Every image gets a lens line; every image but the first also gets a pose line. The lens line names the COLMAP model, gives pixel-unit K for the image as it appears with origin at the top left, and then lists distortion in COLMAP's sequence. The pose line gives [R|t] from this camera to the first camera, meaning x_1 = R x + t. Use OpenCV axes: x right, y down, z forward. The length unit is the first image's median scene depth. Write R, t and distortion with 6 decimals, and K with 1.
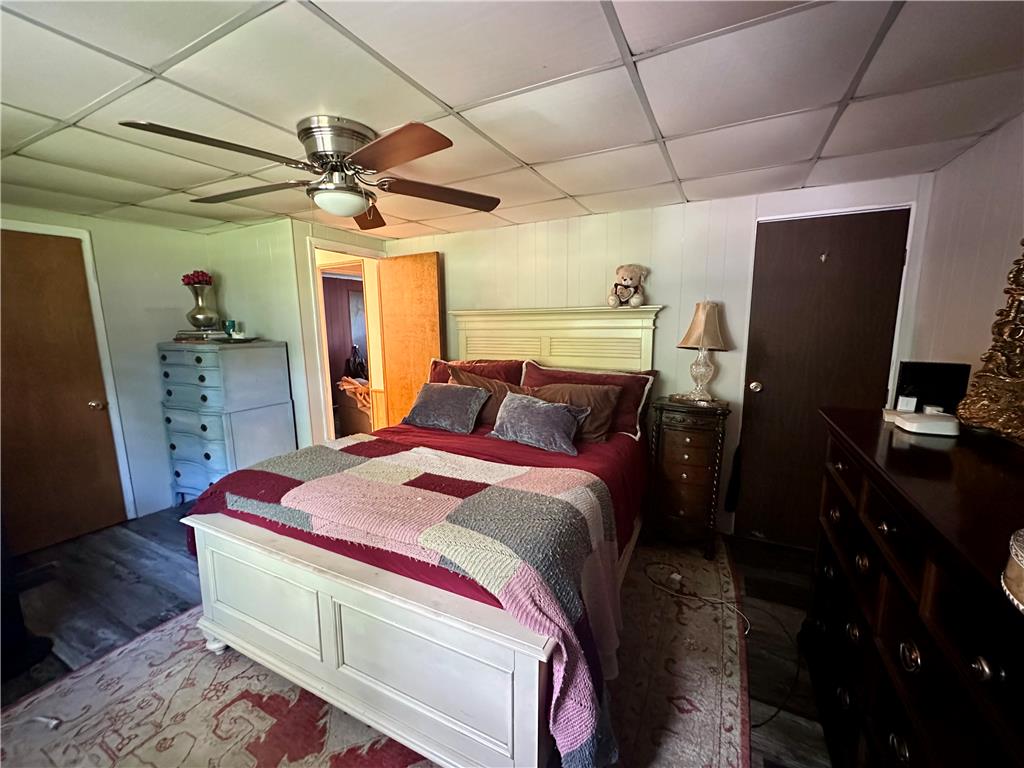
lens RADIAL K [[411.0, 0, 513.0], [0, 411.0, 383.6], [0, 0, 1]] dist [-0.001928, -0.000172]
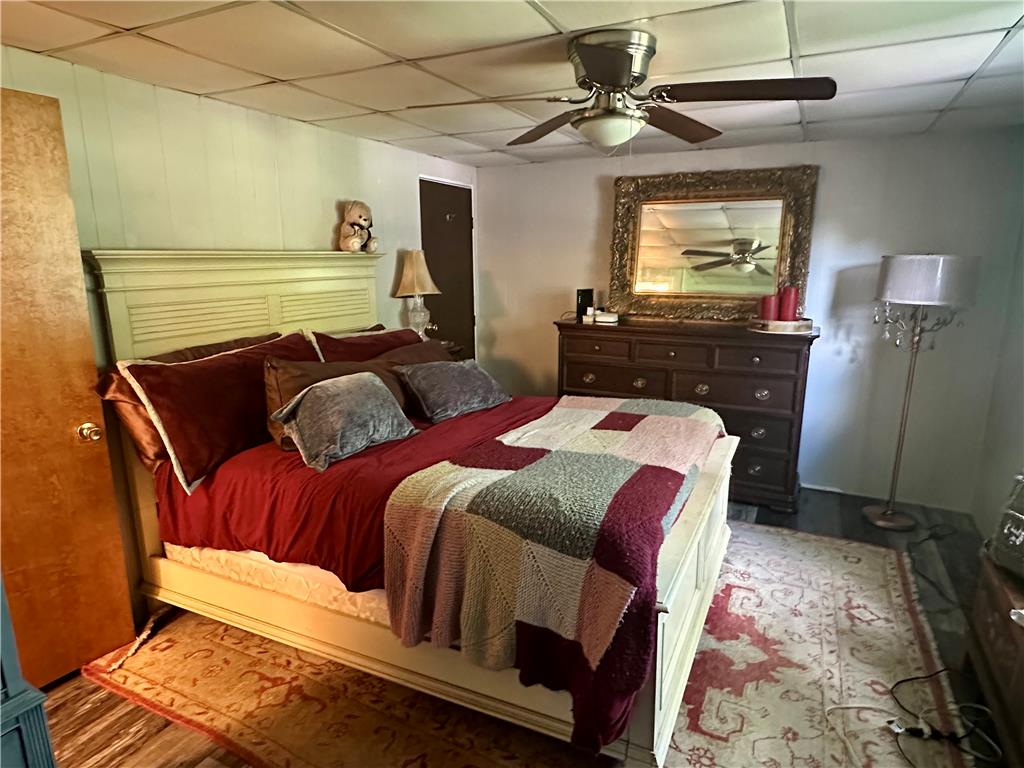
lens RADIAL K [[601.6, 0, 513.0], [0, 601.6, 389.1], [0, 0, 1]] dist [-0.007620, 0.004333]
pose [[-0.008200, -0.204459, 0.978841, -1.694859], [0.157227, 0.966435, 0.203185, -0.202535], [-0.987528, 0.155566, 0.024221, 1.224173]]
